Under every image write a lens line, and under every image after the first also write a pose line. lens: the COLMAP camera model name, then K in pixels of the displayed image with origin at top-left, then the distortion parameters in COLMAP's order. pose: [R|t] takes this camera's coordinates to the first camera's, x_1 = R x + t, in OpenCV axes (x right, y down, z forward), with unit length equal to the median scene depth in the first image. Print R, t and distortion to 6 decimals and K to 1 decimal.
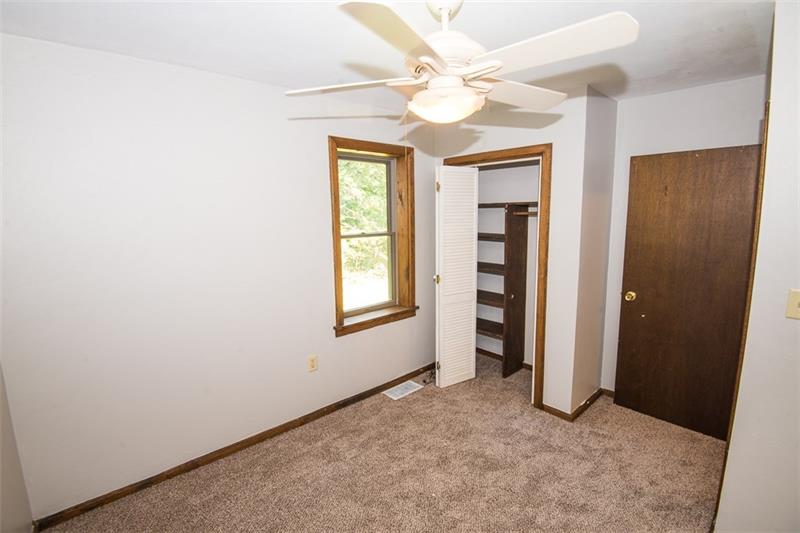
lens RADIAL K [[373.5, 0, 399.3], [0, 373.5, 260.5], [0, 0, 1]] dist [-0.002873, -0.008639]
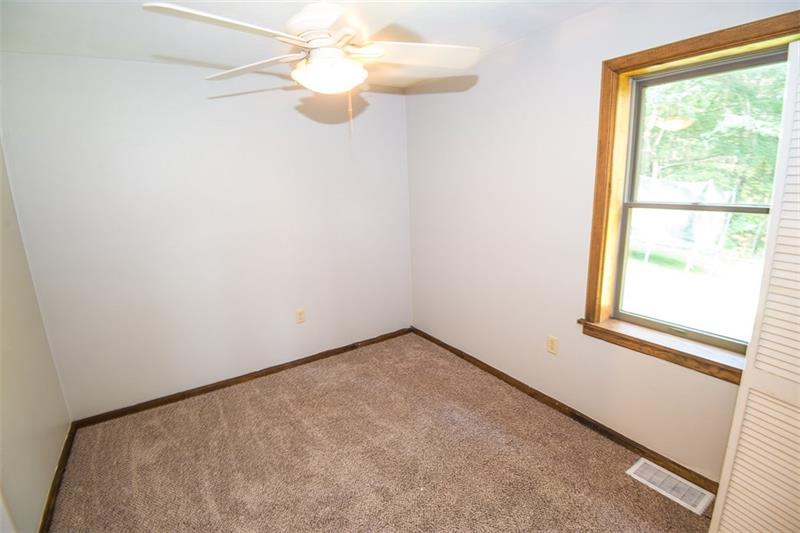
lens RADIAL K [[373.5, 0, 399.3], [0, 373.5, 260.5], [0, 0, 1]] dist [-0.002873, -0.008639]
pose [[-0.125352, 0.235283, -0.963809, 0.592653], [-0.097258, 0.963879, 0.247949, -0.096965], [0.987334, 0.124819, -0.097941, 0.674851]]
